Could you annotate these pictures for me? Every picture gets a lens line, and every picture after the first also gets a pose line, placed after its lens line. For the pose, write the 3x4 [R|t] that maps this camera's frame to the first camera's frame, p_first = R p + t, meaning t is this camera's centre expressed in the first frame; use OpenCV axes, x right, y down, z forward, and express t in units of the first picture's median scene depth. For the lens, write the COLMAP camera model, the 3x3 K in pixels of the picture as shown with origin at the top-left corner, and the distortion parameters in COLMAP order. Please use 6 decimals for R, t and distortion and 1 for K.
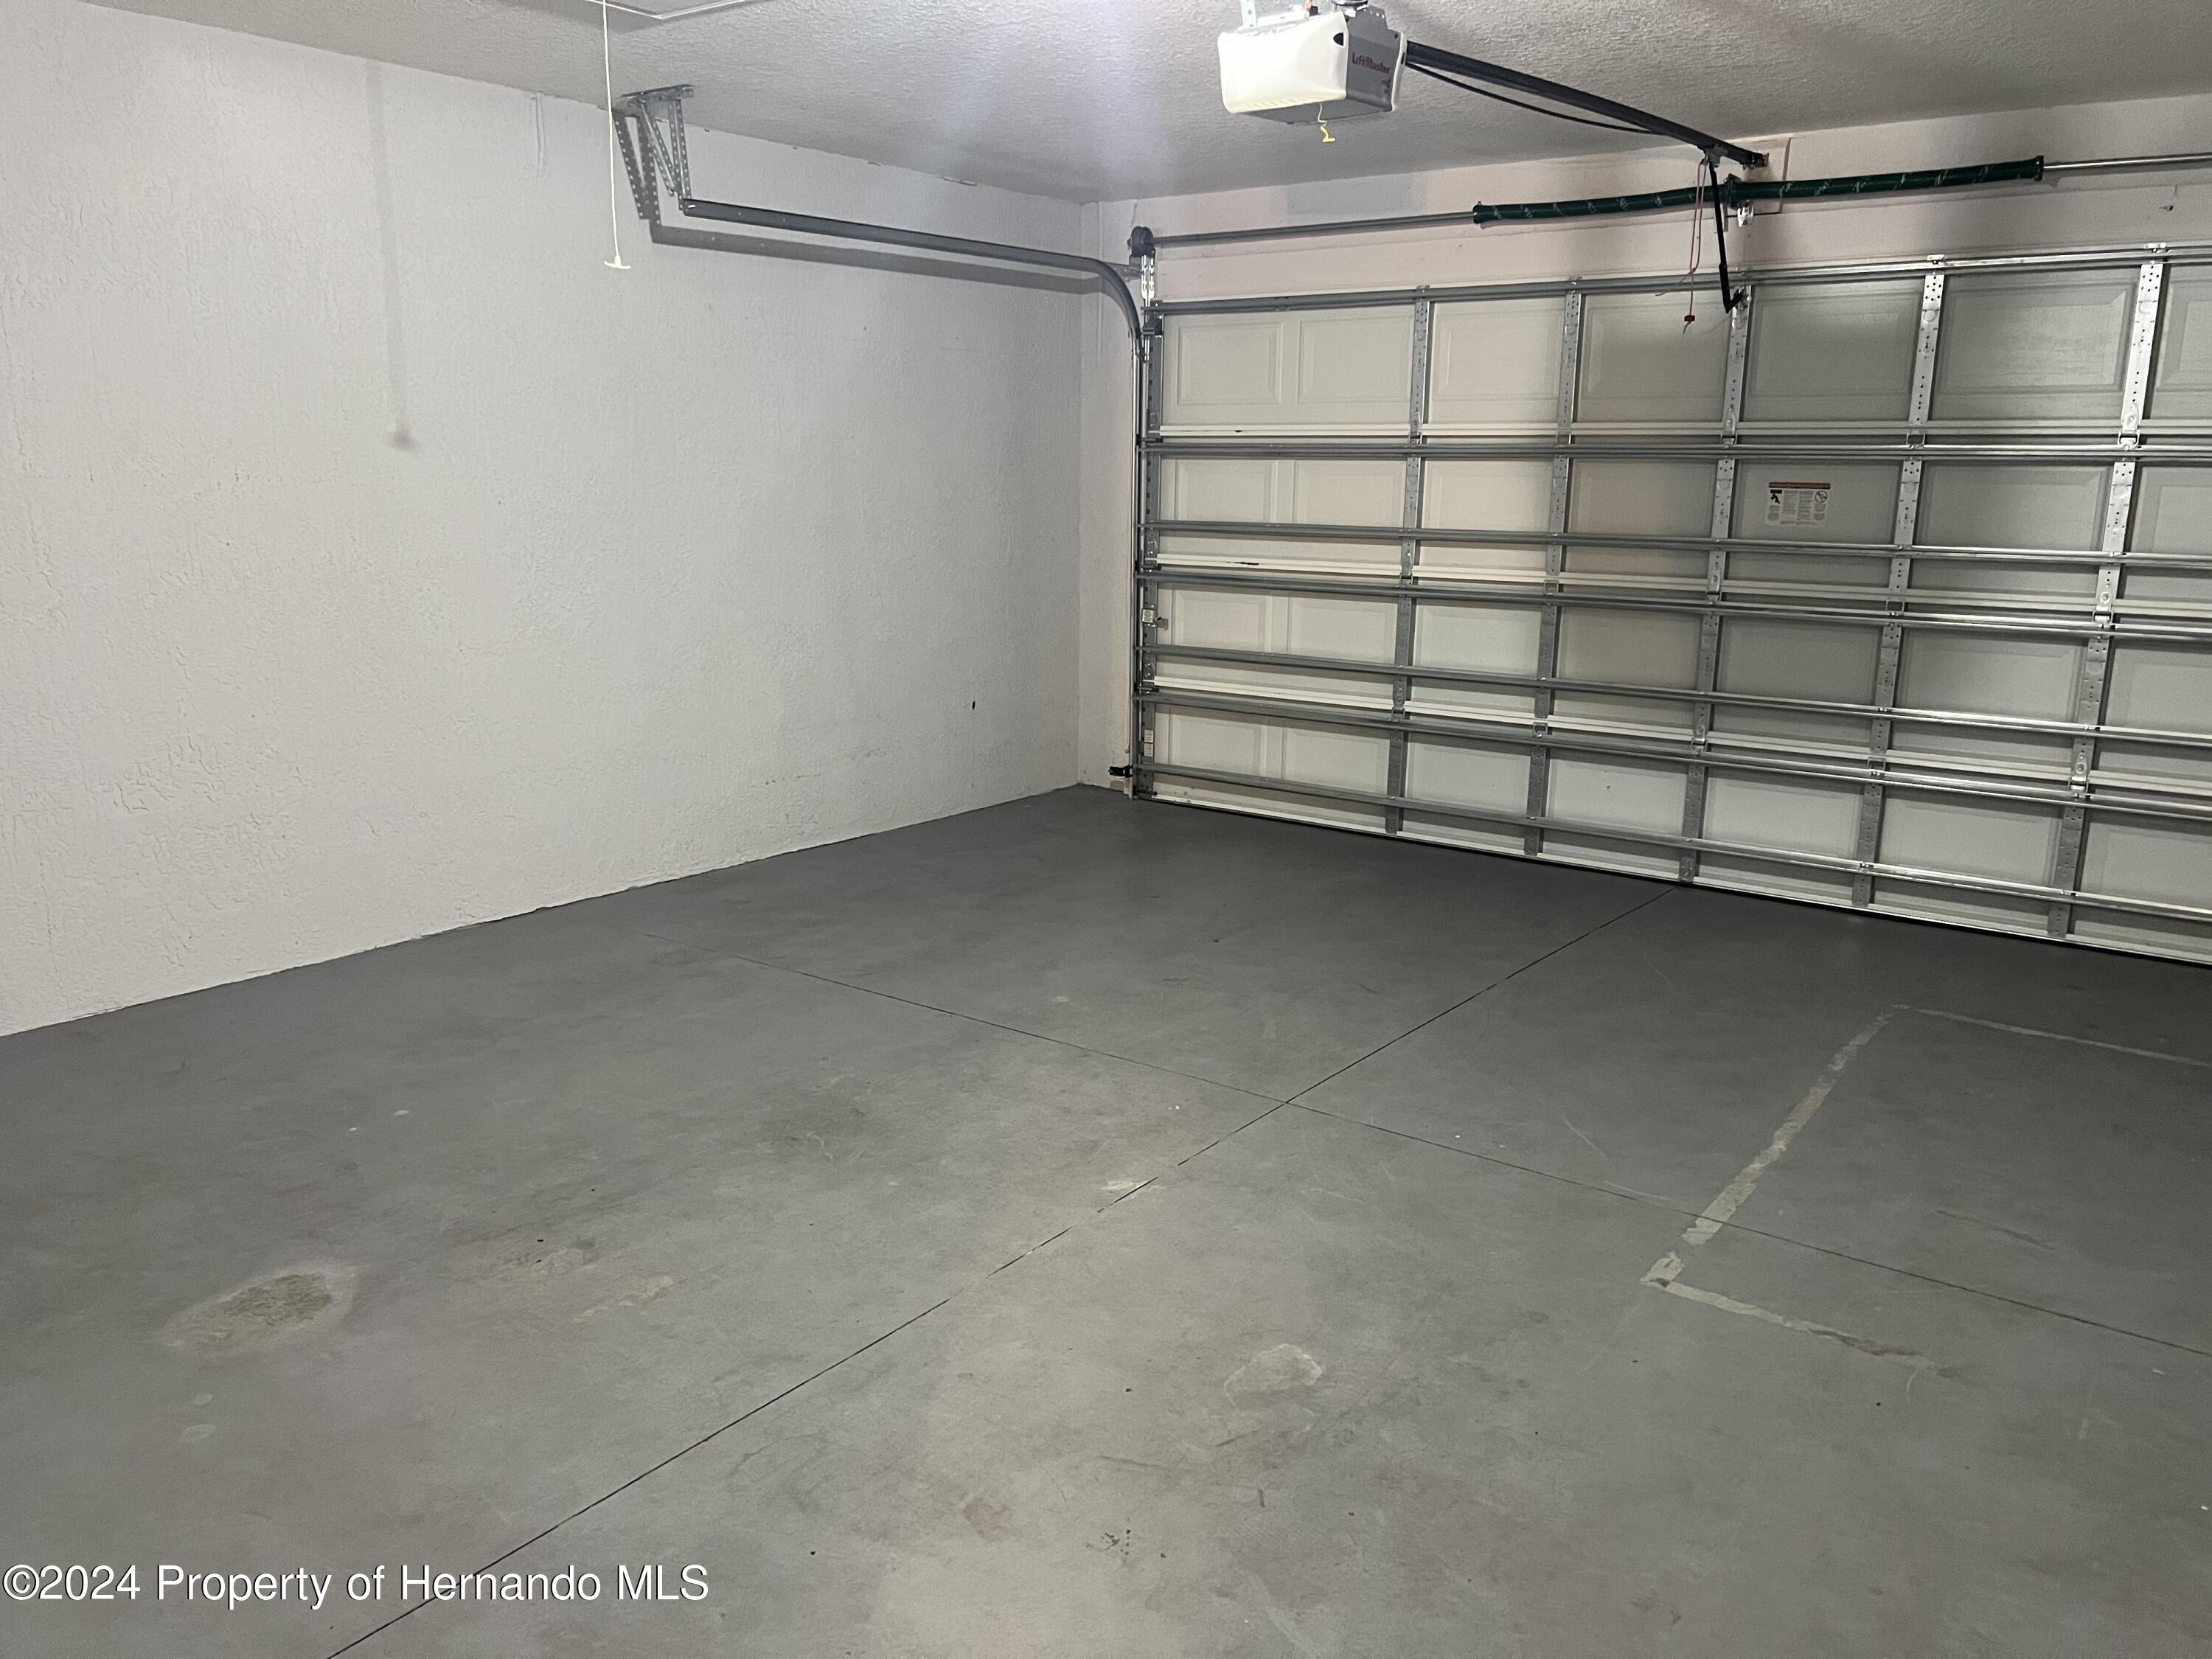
lens RADIAL K [[1665.0, 0, 1113.3], [0, 1665.0, 840.8], [0, 0, 1]] dist [0.027380, -0.029754]
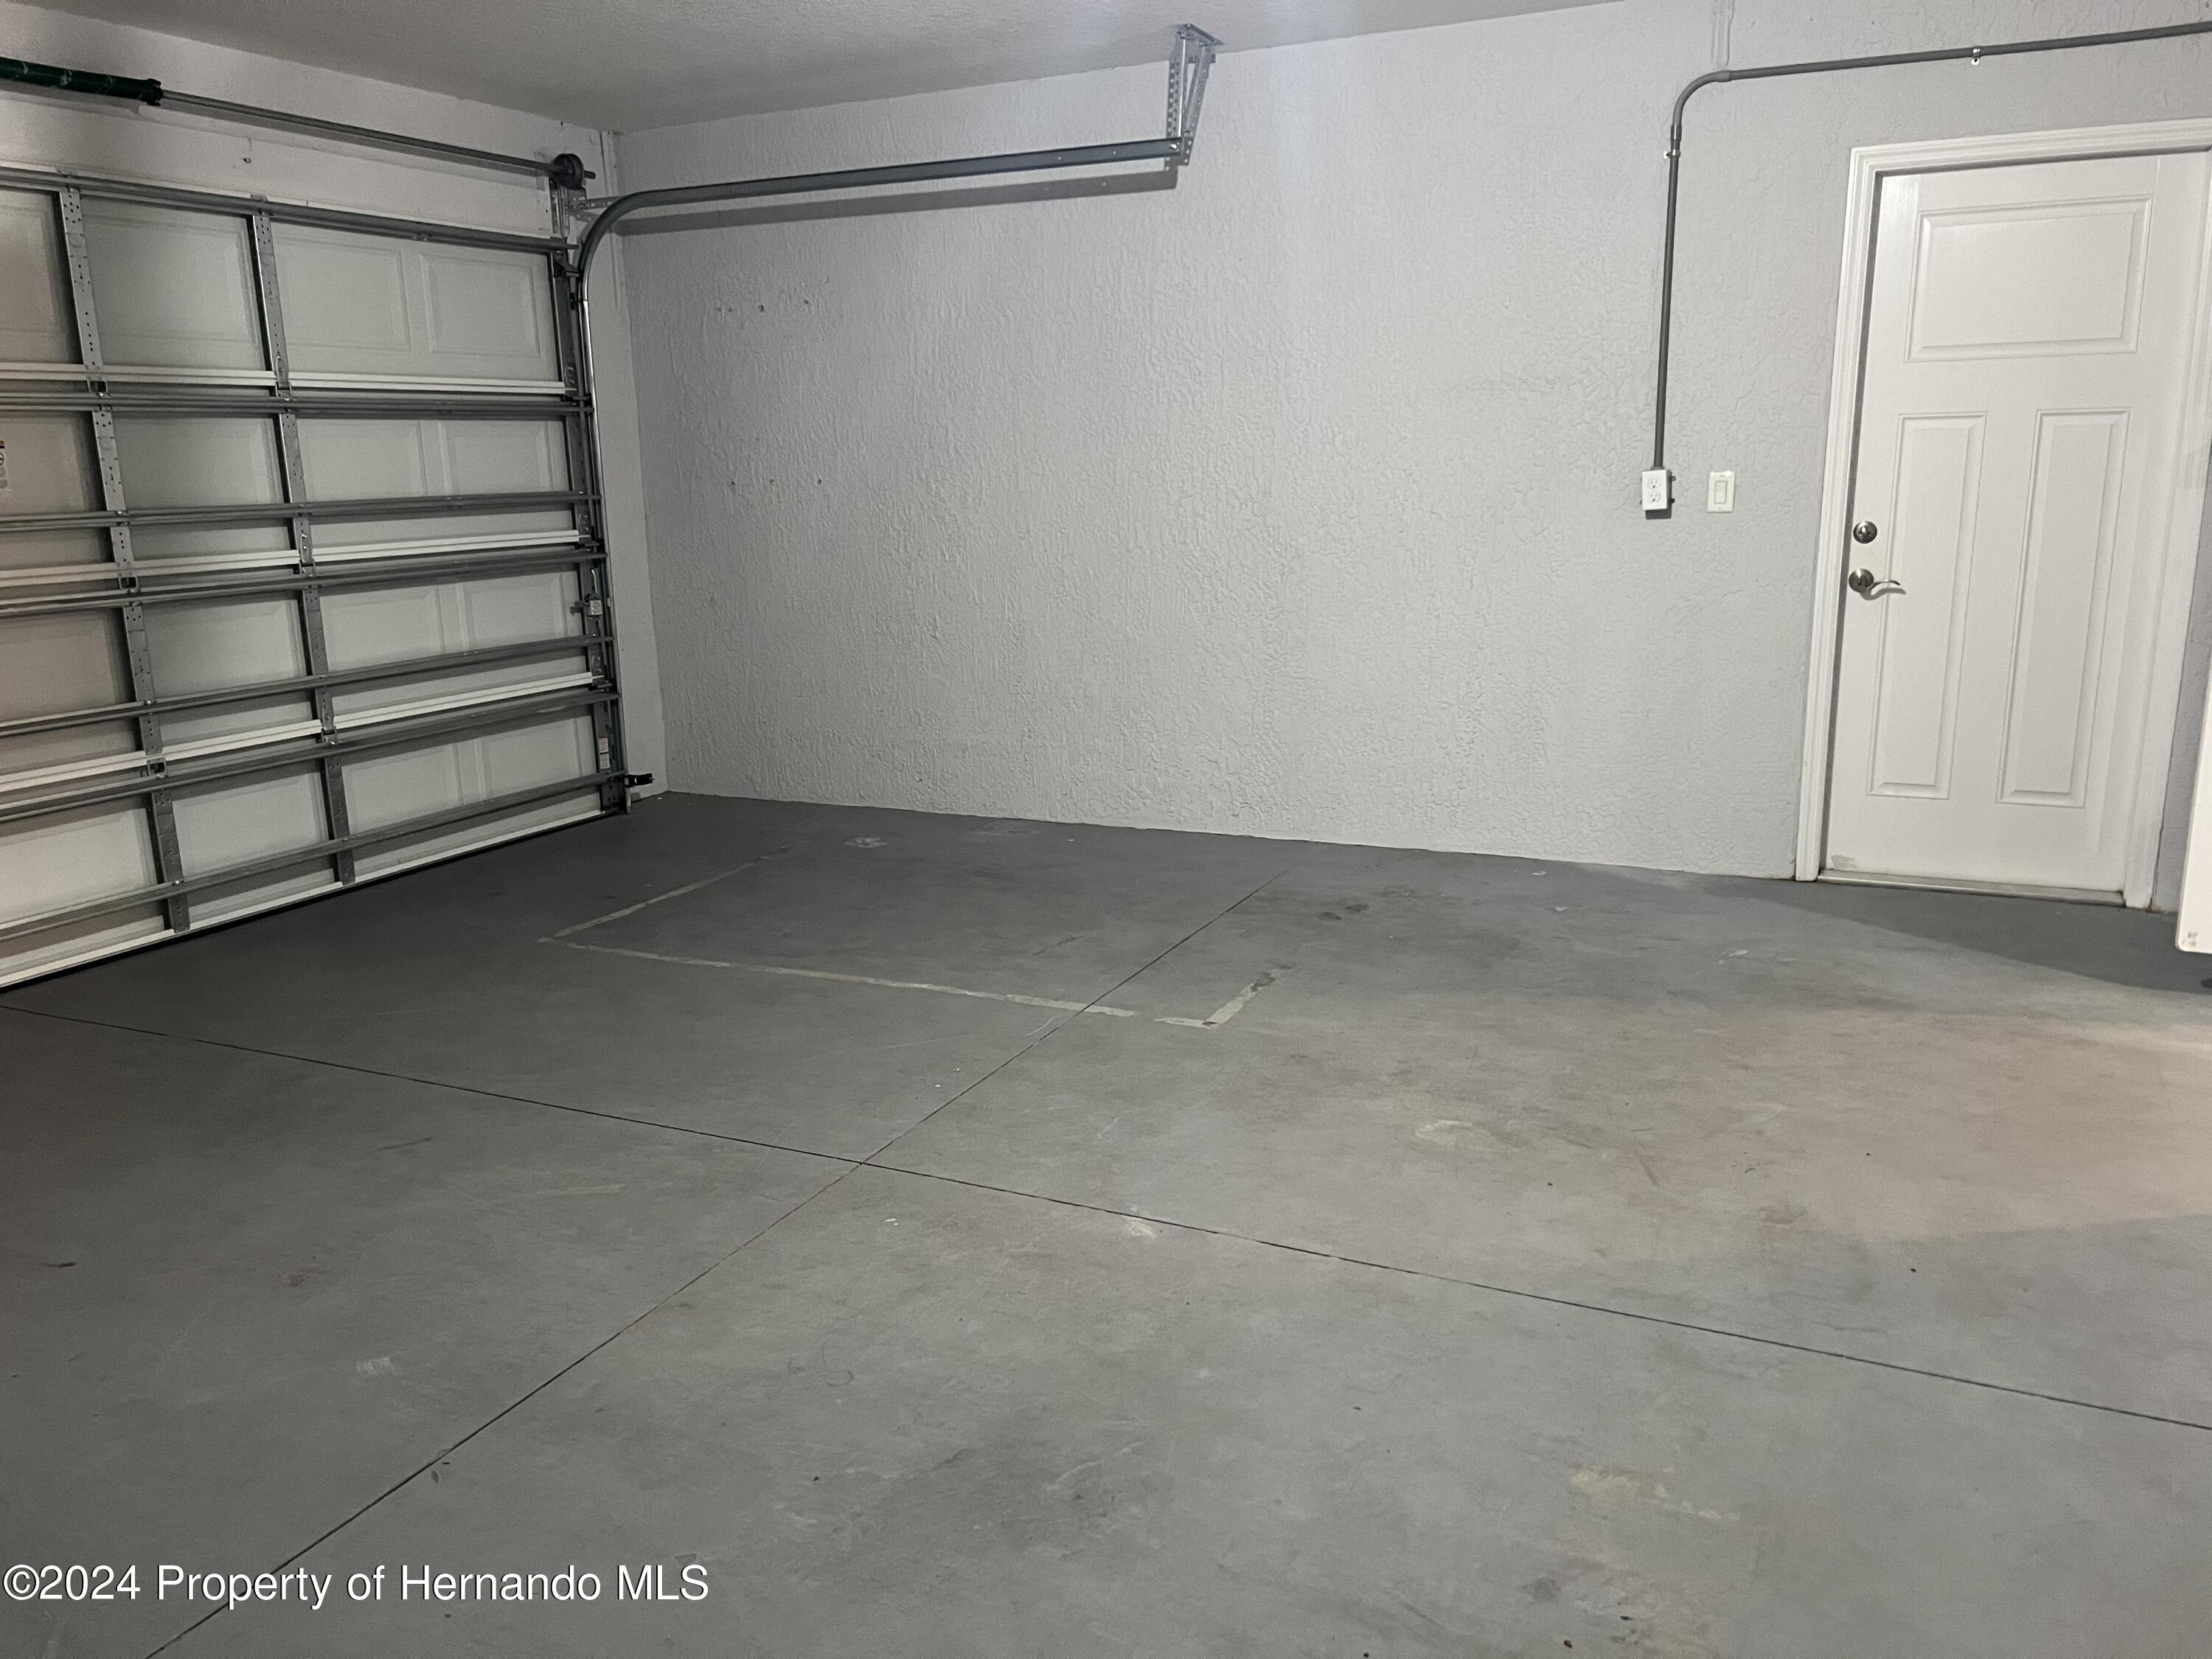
lens RADIAL K [[1665.0, 0, 1113.7], [0, 1665.0, 818.2], [0, 0, 1]] dist [0.027380, -0.029754]
pose [[-0.182935, -0.224619, 0.957121, -0.667465], [0.242833, 0.933061, 0.265385, -0.189377], [-0.952663, 0.280969, -0.116145, 0.932222]]
